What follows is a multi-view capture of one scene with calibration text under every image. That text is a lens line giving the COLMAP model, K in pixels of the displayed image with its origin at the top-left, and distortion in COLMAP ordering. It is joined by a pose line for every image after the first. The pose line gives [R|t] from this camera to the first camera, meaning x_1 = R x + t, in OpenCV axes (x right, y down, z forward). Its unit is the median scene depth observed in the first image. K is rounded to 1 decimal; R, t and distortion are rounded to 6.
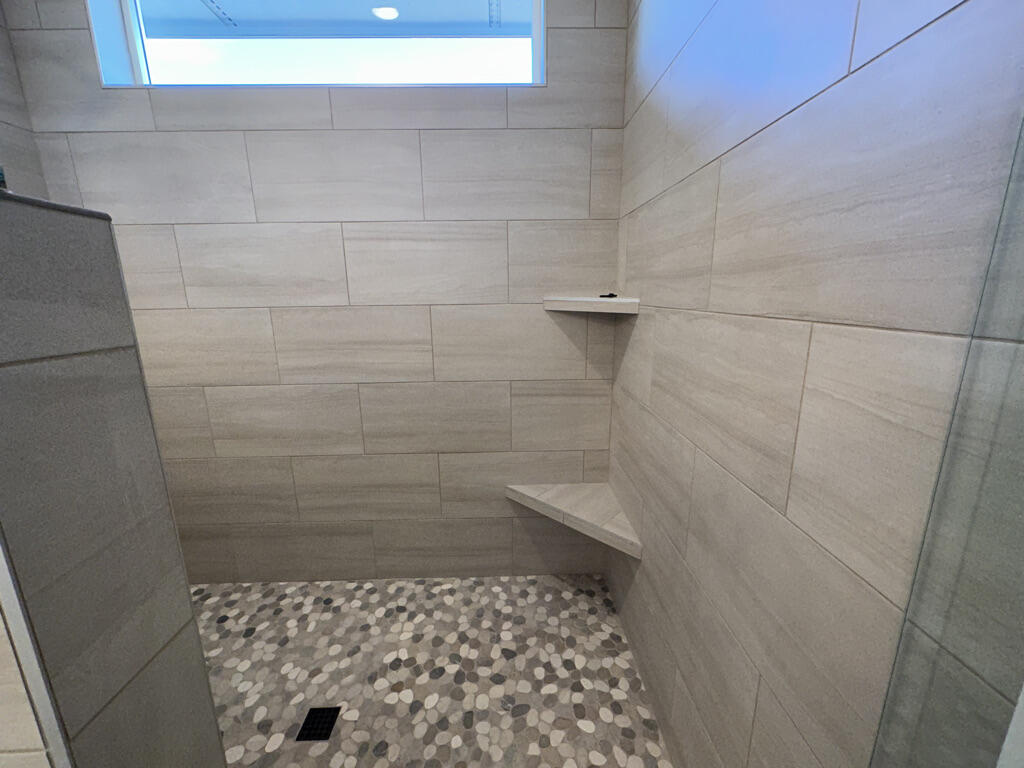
lens RADIAL K [[408.4, 0, 512.4], [0, 408.4, 382.6], [0, 0, 1]] dist [-0.003779, 0.001103]
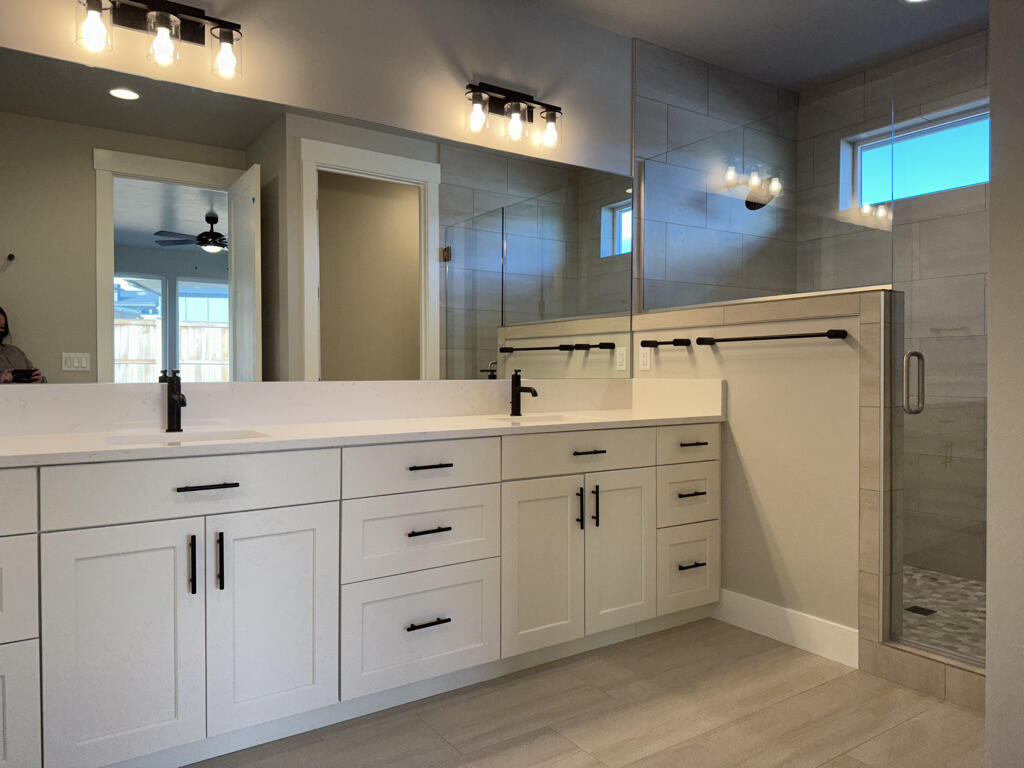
lens RADIAL K [[723.6, 0, 510.2], [0, 723.6, 378.7], [0, 0, 1]] dist [0.031923, -0.040960]
pose [[0.544273, 0.012991, -0.838808, 0.777567], [-0.187612, 0.976440, -0.106612, 0.515896], [0.817661, 0.215397, 0.533887, -1.525447]]
